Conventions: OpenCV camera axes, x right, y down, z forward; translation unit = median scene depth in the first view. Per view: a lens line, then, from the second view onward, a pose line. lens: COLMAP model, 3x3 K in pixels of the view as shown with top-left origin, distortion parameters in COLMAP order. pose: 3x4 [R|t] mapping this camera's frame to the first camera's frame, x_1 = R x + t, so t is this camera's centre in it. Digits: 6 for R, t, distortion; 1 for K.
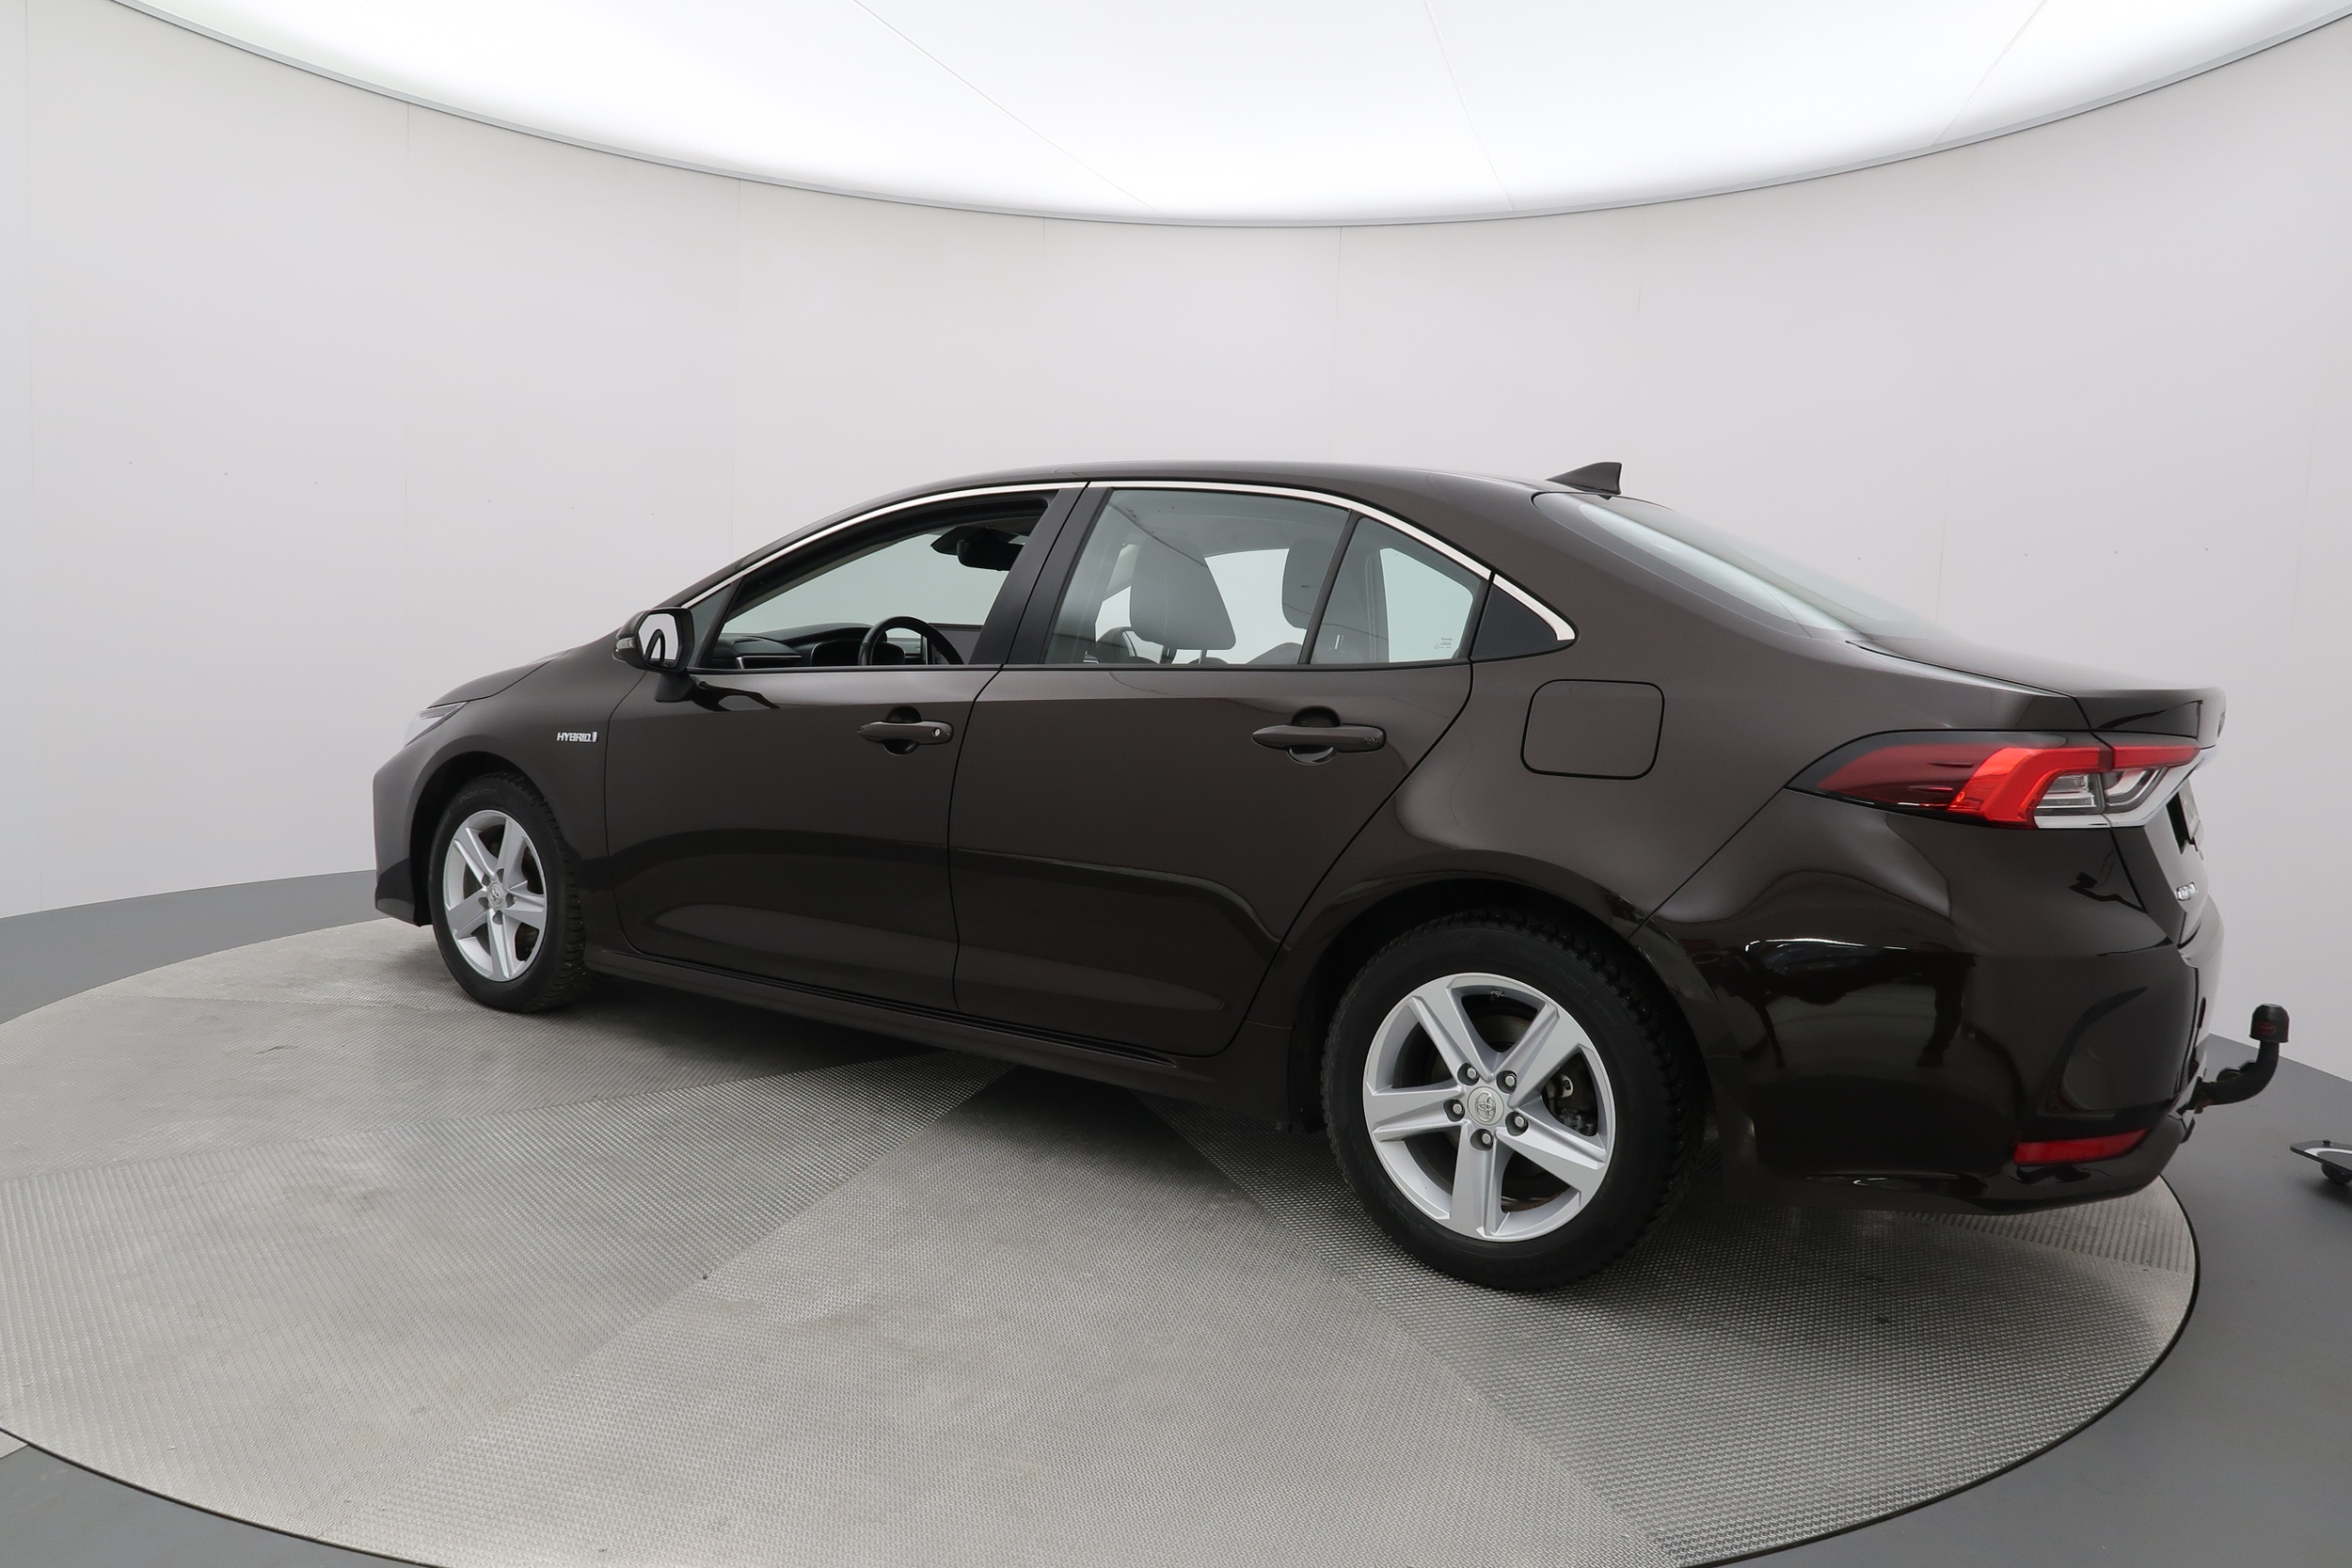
lens RADIAL K [[1644.3, 0, 1185.8], [0, 1644.3, 765.0], [0, 0, 1]] dist [-0.031080, 0.005136]
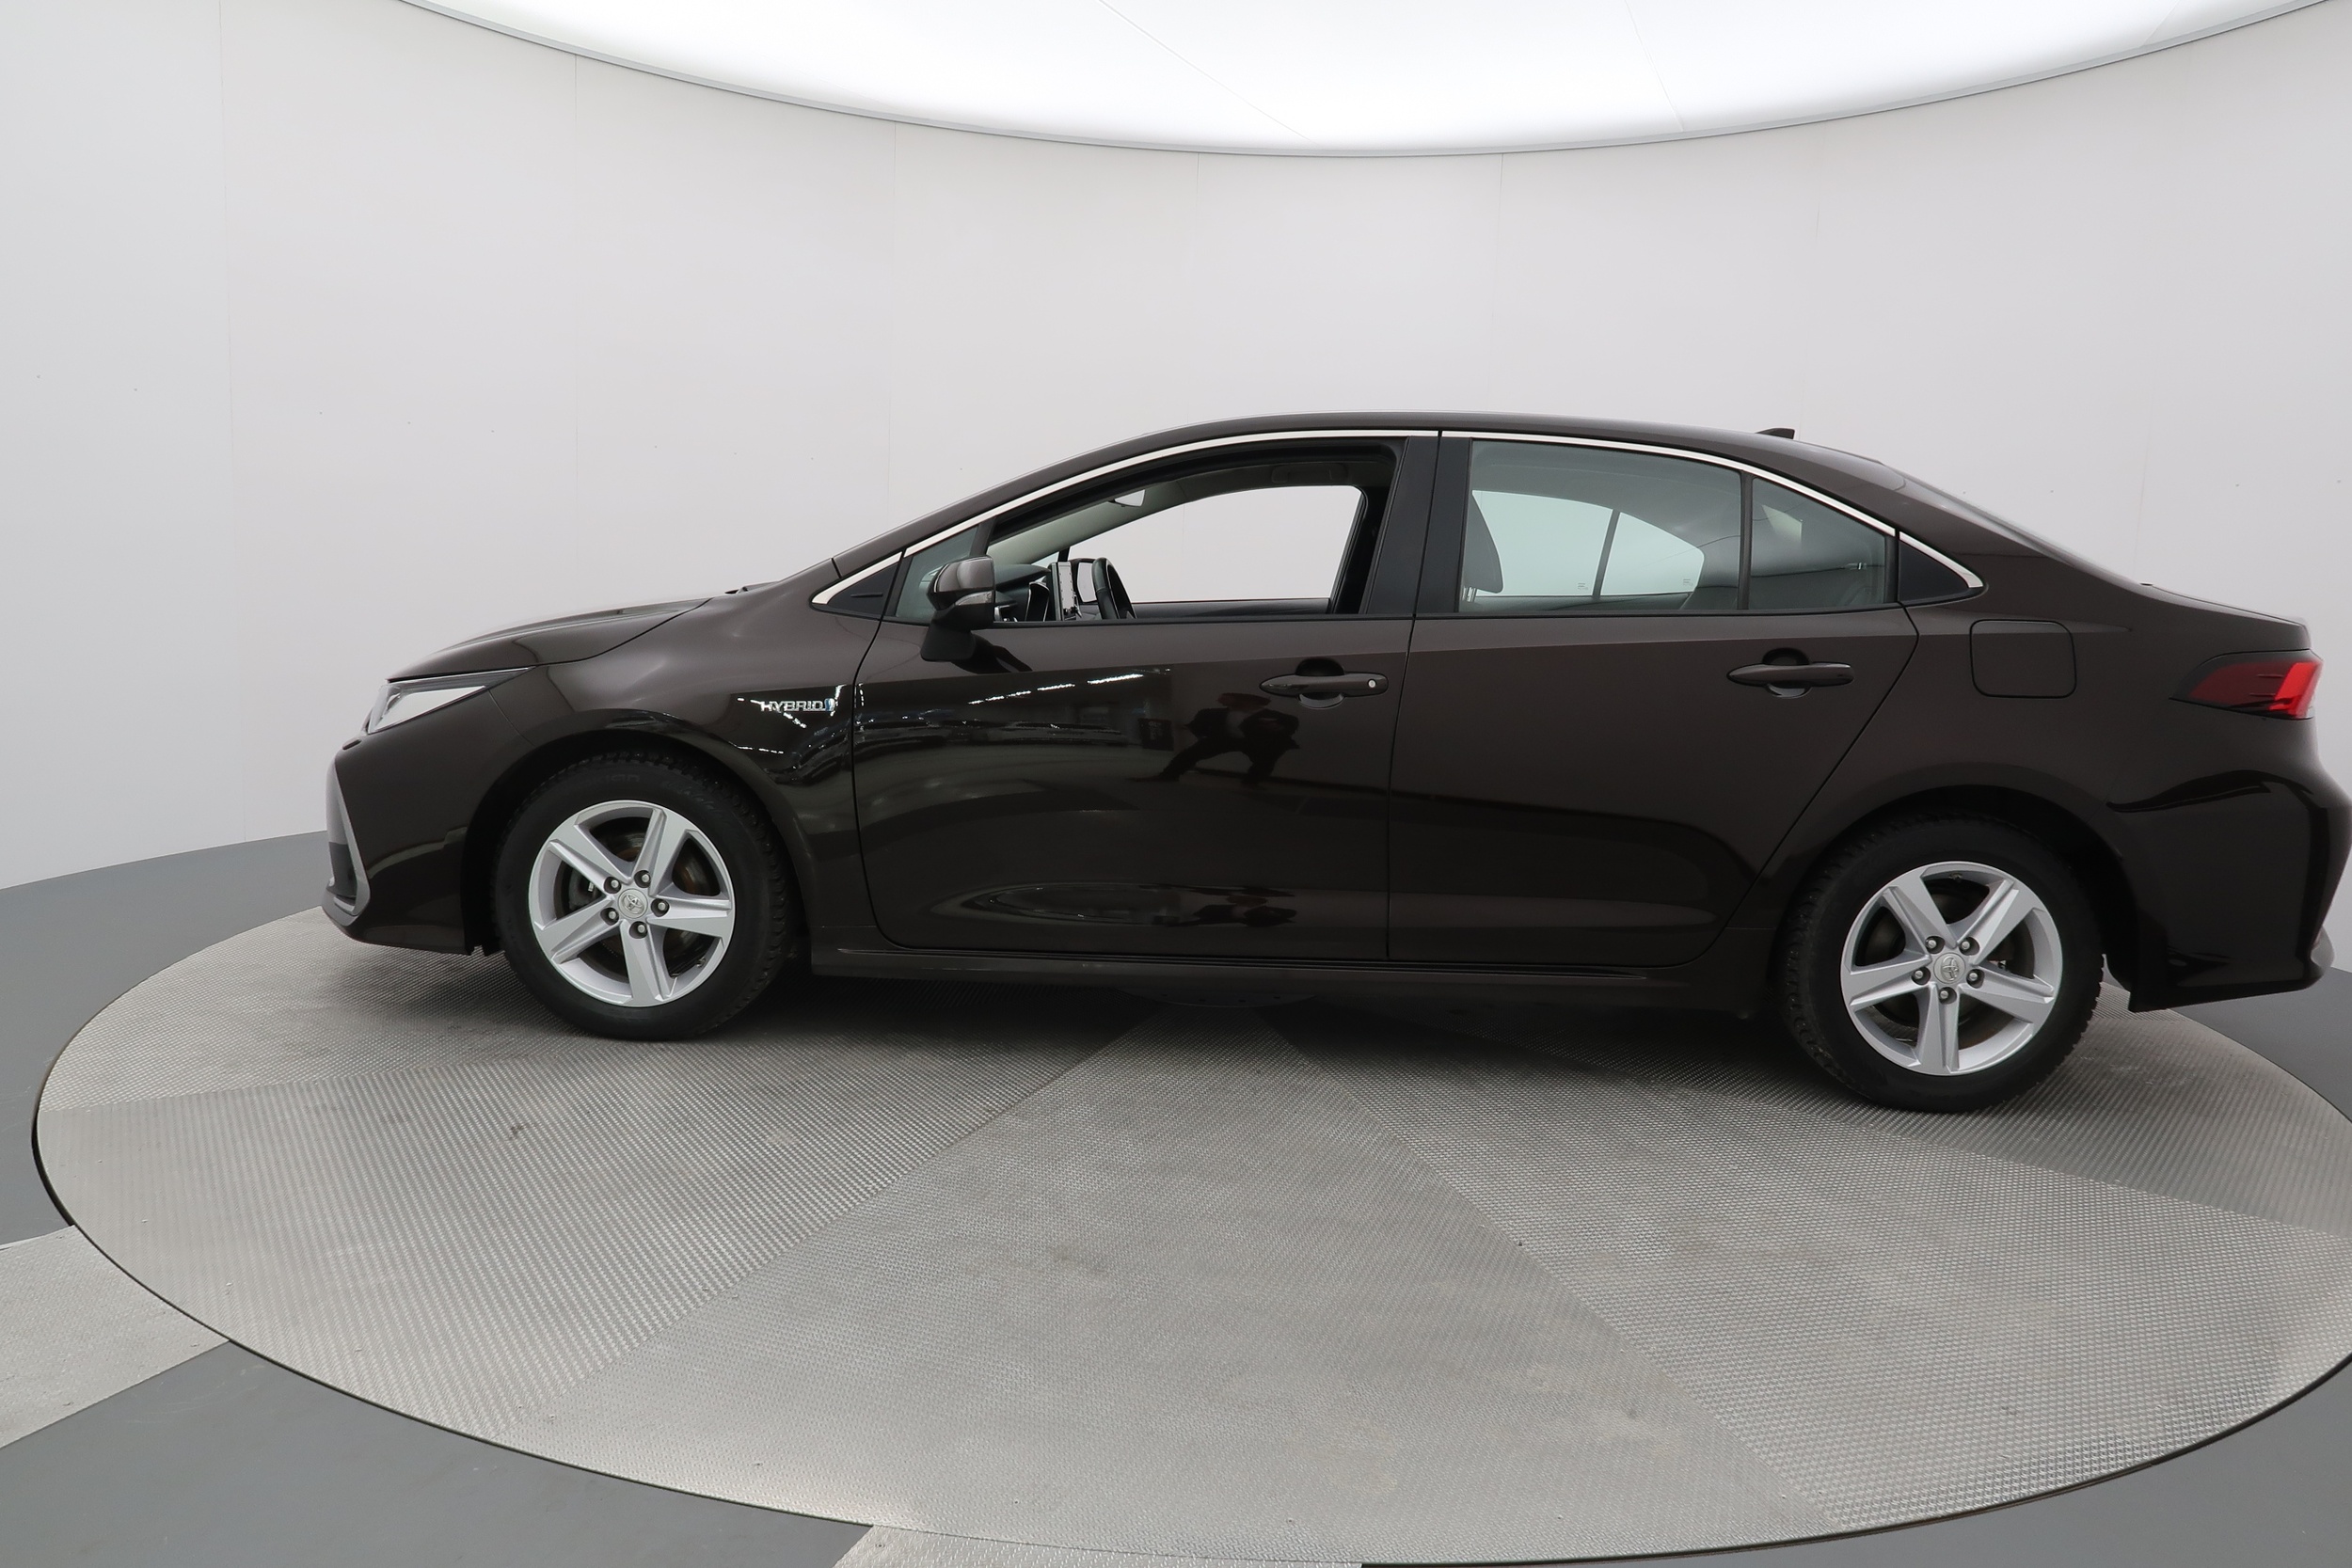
lens RADIAL K [[1644.3, 0, 1185.8], [0, 1644.3, 765.0], [0, 0, 1]] dist [-0.031080, 0.005136]
pose [[0.860068, -0.076607, 0.504396, -0.750350], [0.042867, 0.996017, 0.078180, -0.053137], [-0.508376, -0.045619, 0.859926, 0.197307]]
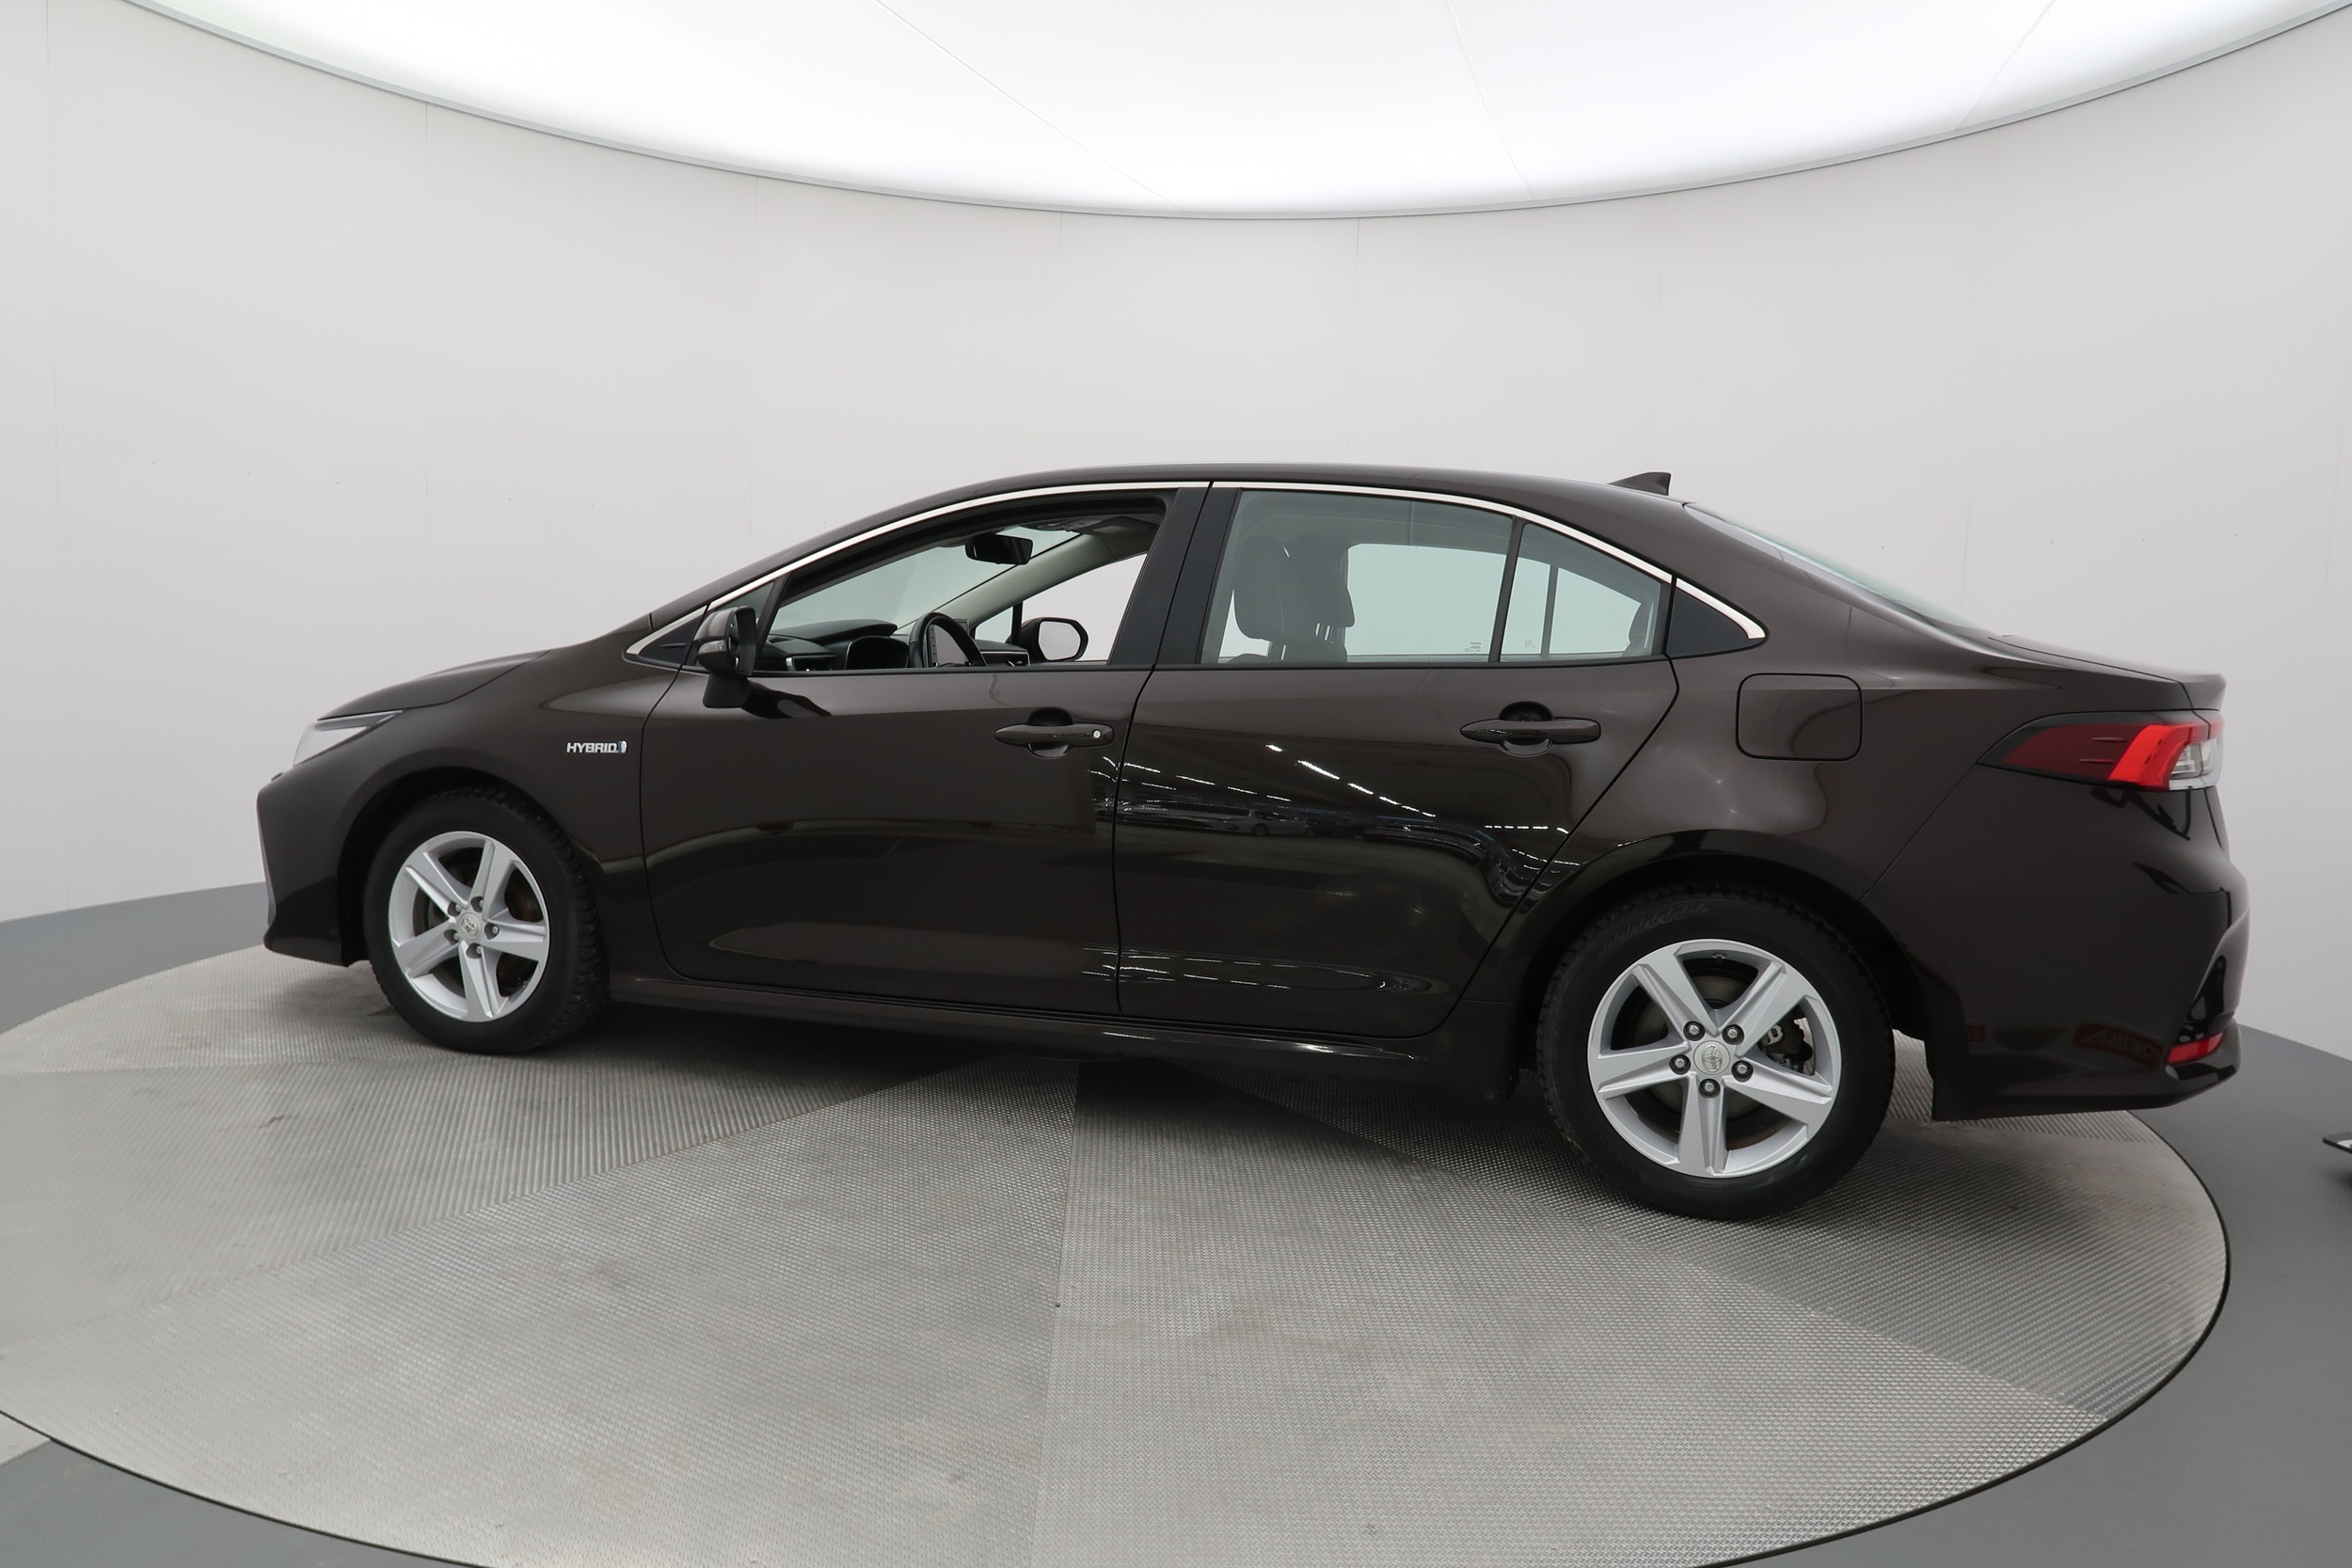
lens RADIAL K [[1644.3, 0, 1185.8], [0, 1644.3, 765.0], [0, 0, 1]] dist [-0.031080, 0.005136]
pose [[0.954613, -0.035488, 0.295726, -0.391548], [0.030088, 0.999287, 0.022791, -0.022080], [-0.296324, -0.012858, 0.955001, 0.037430]]
